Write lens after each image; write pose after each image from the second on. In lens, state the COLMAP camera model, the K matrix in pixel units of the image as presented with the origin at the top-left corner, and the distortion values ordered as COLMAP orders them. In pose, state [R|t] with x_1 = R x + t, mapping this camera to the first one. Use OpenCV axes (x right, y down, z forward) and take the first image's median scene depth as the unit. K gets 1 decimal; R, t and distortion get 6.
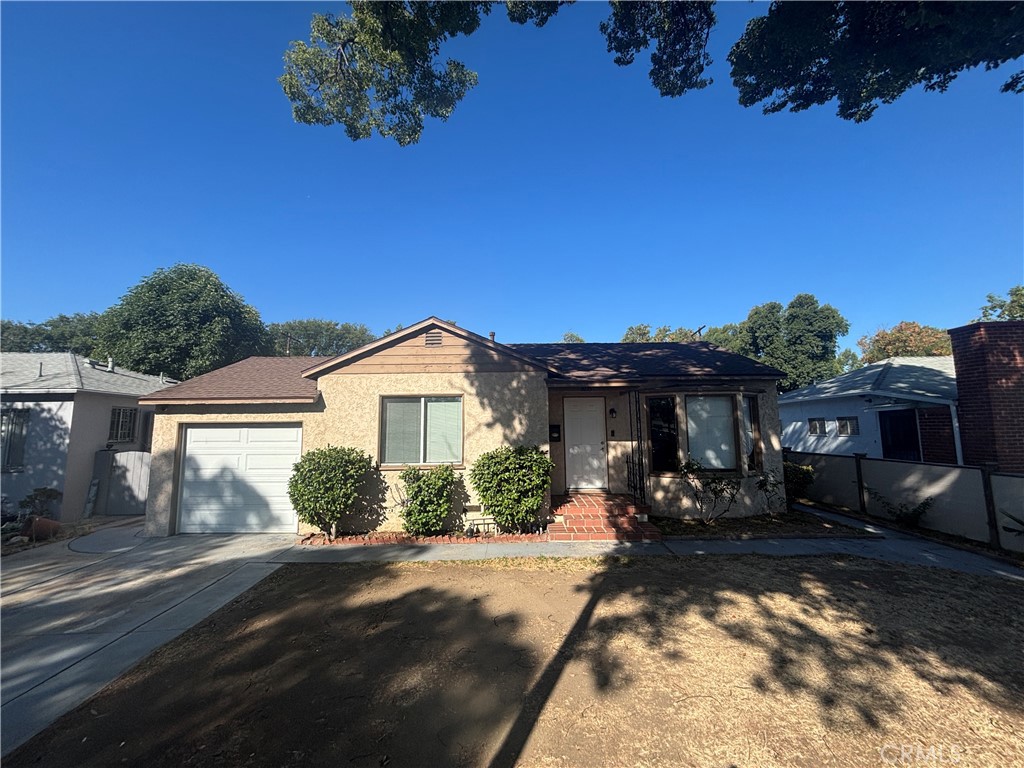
lens RADIAL K [[413.6, 0, 517.3], [0, 413.6, 381.7], [0, 0, 1]] dist [-0.000840, 0.000492]
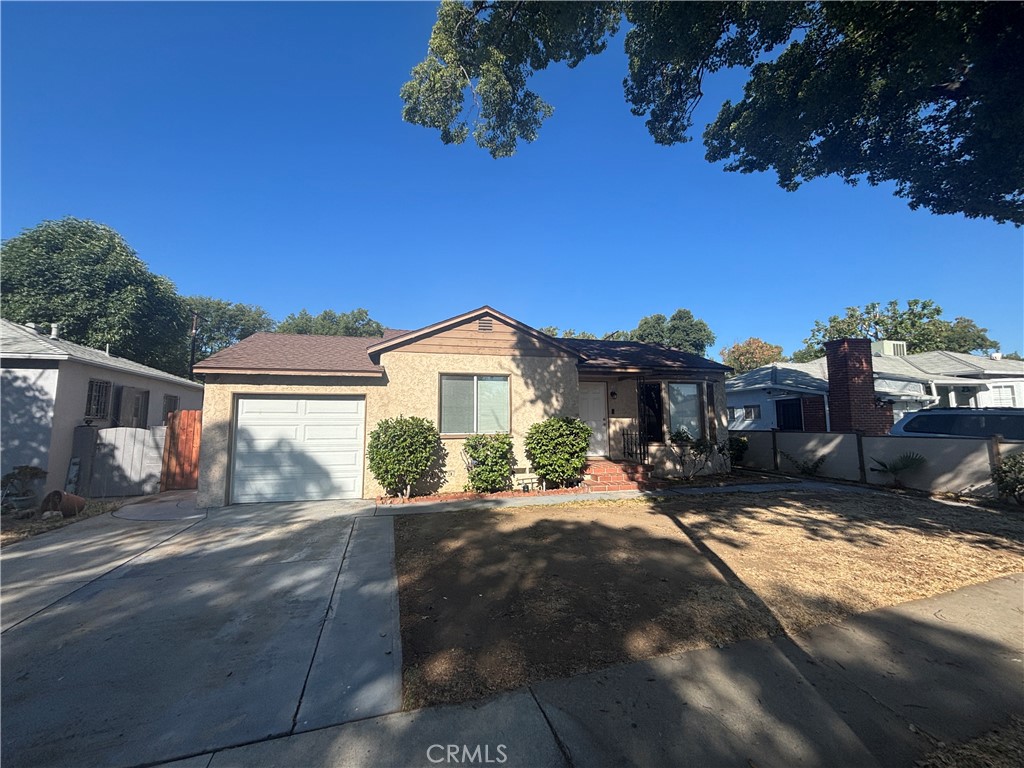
lens RADIAL K [[413.6, 0, 514.9], [0, 413.6, 383.0], [0, 0, 1]] dist [-0.000840, 0.000492]
pose [[0.966419, 0.029634, 0.255259, -0.413314], [-0.031992, 0.999475, 0.005090, 0.047814], [-0.254974, -0.013085, 0.966859, -0.128394]]
